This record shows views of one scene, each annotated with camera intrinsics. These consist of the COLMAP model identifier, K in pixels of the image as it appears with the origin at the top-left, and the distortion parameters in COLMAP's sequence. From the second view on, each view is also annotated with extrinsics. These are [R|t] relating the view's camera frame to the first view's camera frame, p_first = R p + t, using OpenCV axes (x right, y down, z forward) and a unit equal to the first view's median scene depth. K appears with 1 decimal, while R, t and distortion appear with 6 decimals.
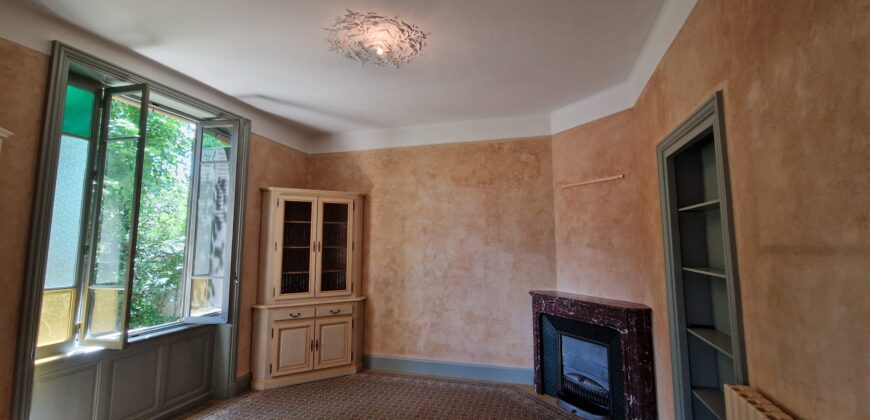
lens RADIAL K [[369.9, 0, 440.4], [0, 369.9, 202.0], [0, 0, 1]] dist [0.003409, -0.000422]
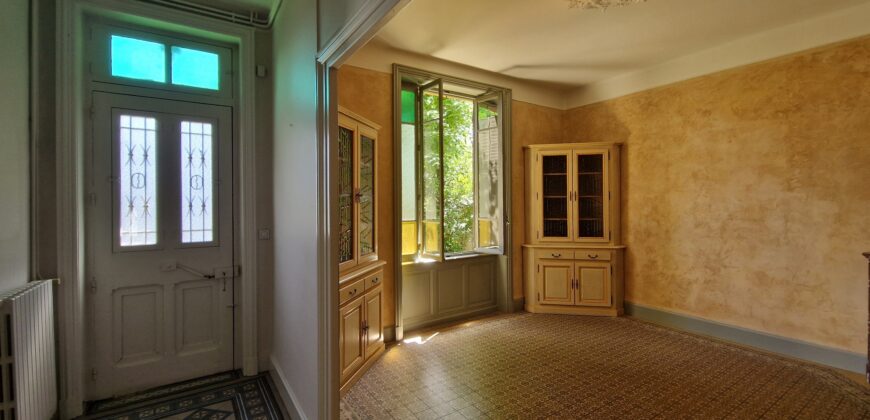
lens RADIAL K [[369.9, 0, 440.4], [0, 369.9, 202.0], [0, 0, 1]] dist [0.003409, -0.000422]
pose [[0.764252, -0.001857, -0.644915, 0.067842], [0.076787, 0.993144, 0.088135, 0.013256], [0.640330, -0.116879, 0.759156, -0.072724]]
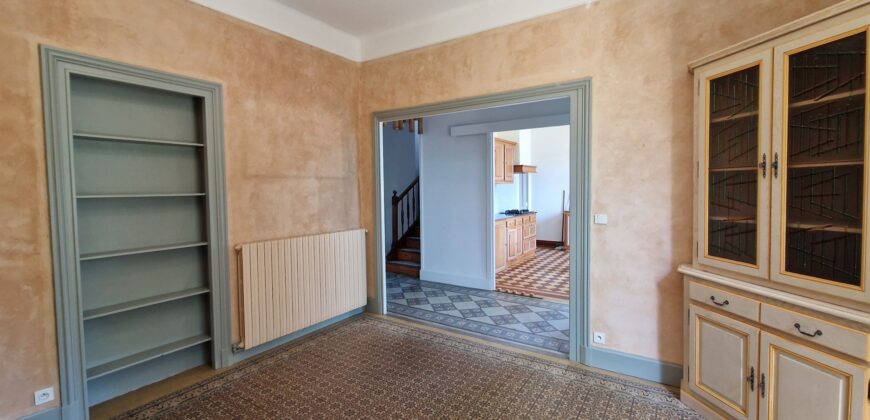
lens RADIAL K [[369.9, 0, 440.4], [0, 369.9, 202.0], [0, 0, 1]] dist [0.003409, -0.000422]
pose [[-0.298446, 0.055402, -0.952817, 0.191536], [0.121667, 0.992378, 0.019593, 0.109740], [0.946640, -0.110079, -0.302912, 0.778770]]
